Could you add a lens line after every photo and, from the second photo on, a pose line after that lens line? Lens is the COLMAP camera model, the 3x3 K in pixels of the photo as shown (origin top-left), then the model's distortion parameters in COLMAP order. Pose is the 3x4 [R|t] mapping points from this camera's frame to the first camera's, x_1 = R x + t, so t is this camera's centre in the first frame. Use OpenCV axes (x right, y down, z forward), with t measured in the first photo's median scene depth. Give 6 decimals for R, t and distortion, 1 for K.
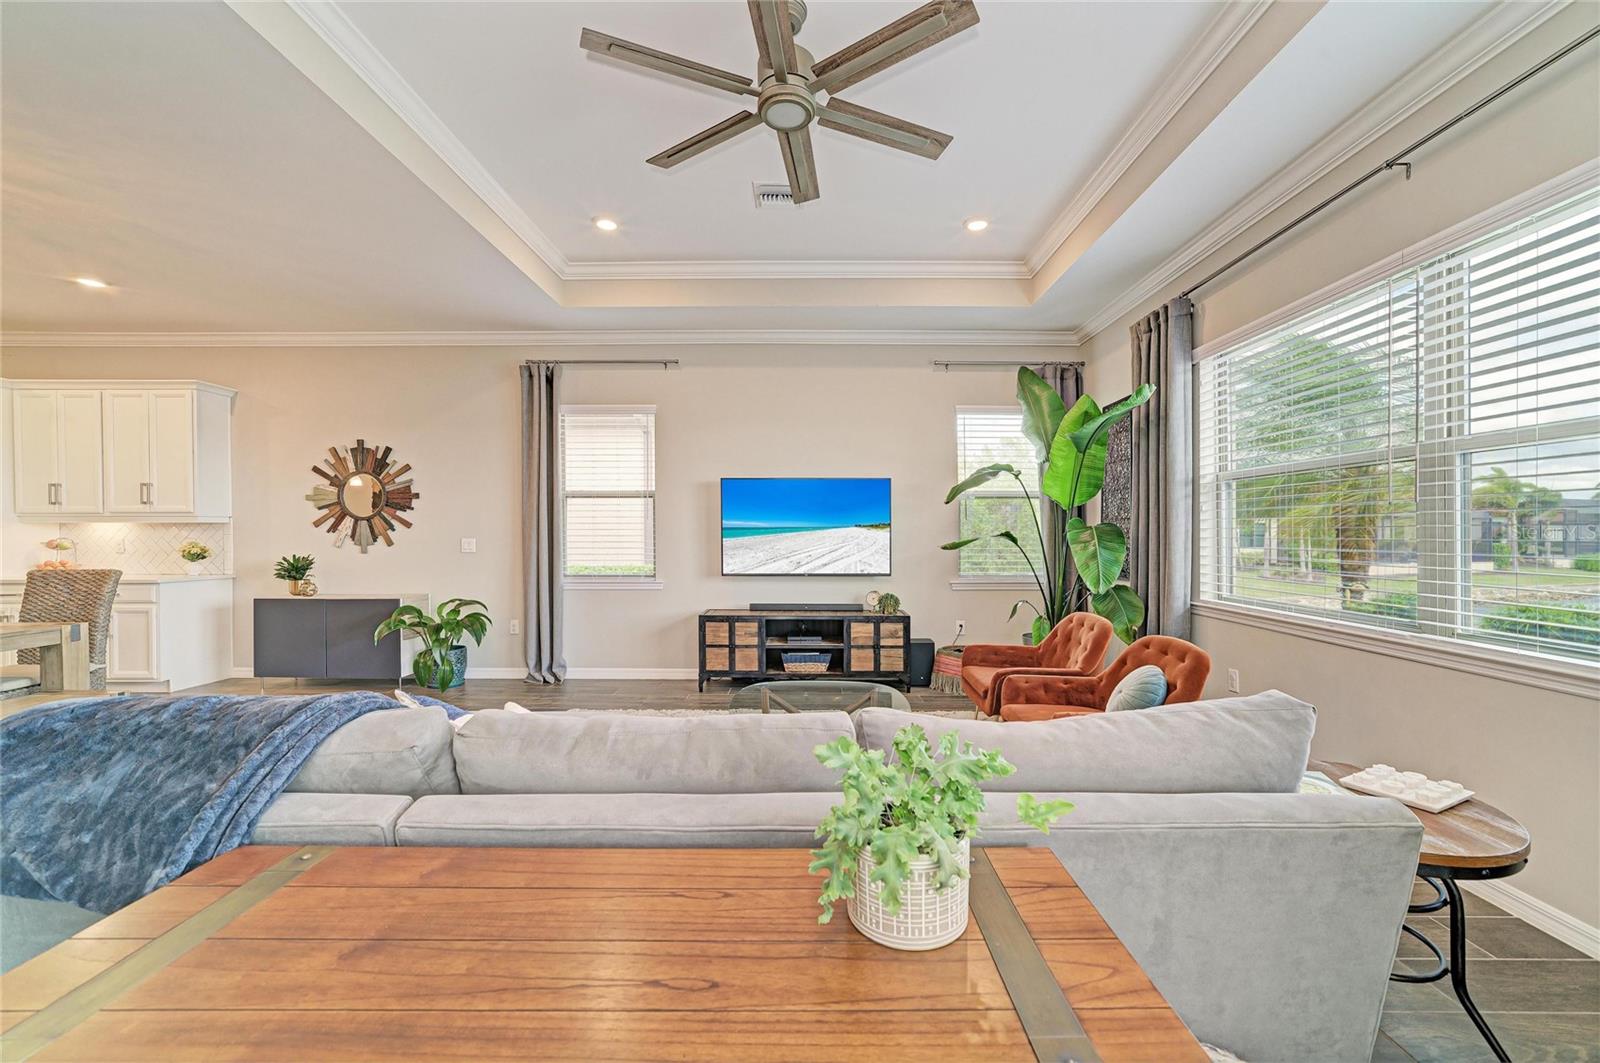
lens RADIAL K [[624.5, 0, 804.5], [0, 624.5, 539.4], [0, 0, 1]] dist [-0.023569, 0.009079]
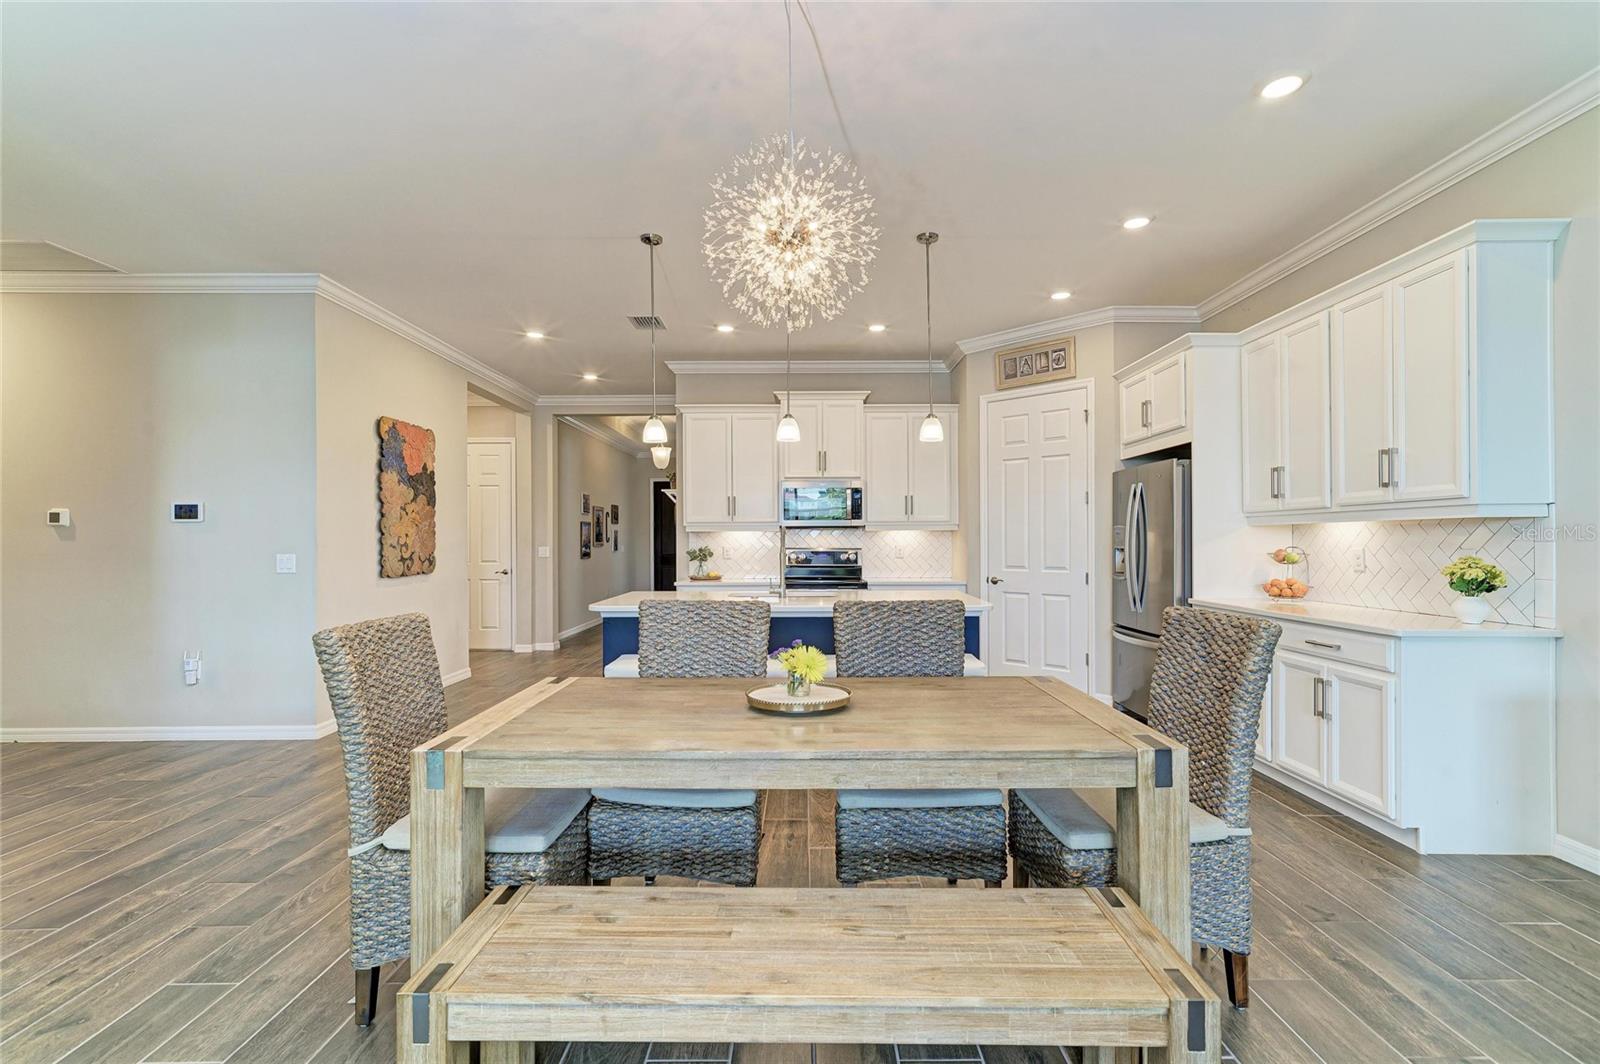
lens RADIAL K [[707.8, 0, 795.1], [0, 707.8, 541.6], [0, 0, 1]] dist [-0.003145, -0.000027]
pose [[-0.005878, 0.001063, -0.999982, -0.432626], [-0.005098, 0.999986, 0.001093, -0.006188], [0.999970, 0.005105, -0.005873, 0.472308]]
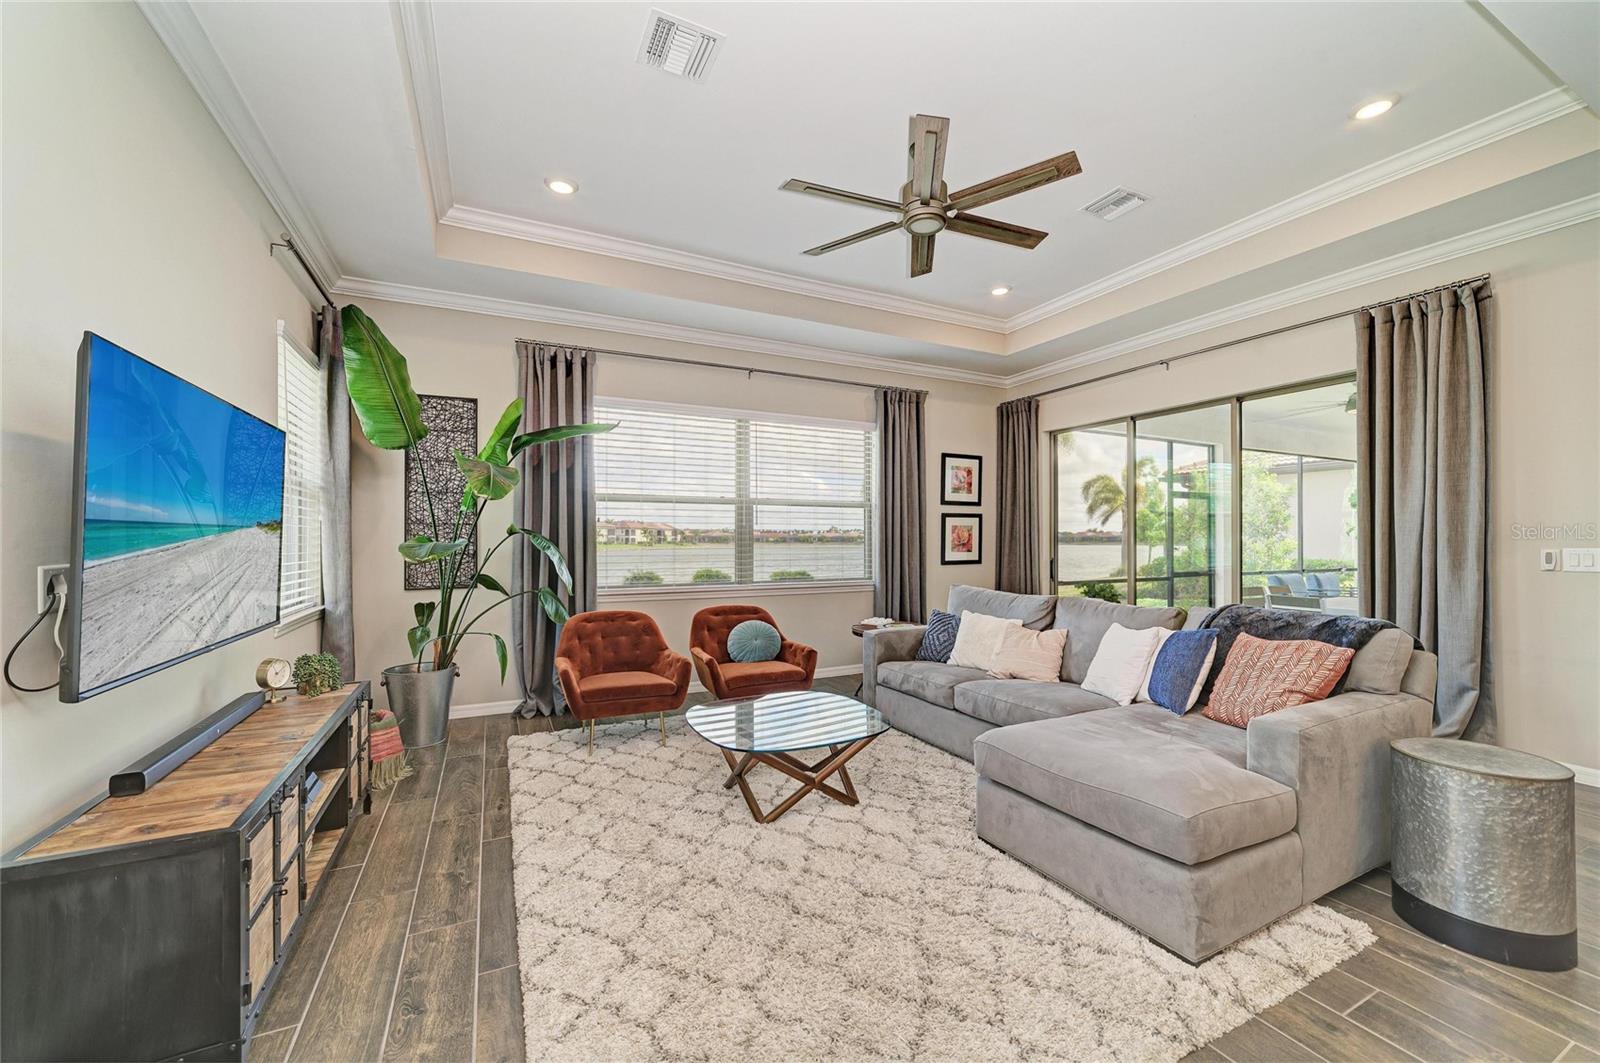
lens RADIAL K [[624.5, 0, 804.5], [0, 624.5, 539.4], [0, 0, 1]] dist [-0.023569, 0.009079]
pose [[-0.444576, -0.000461, 0.895741, -0.514598], [0.008278, 0.999955, 0.004623, -0.008530], [-0.895703, 0.009470, -0.444552, 0.862358]]
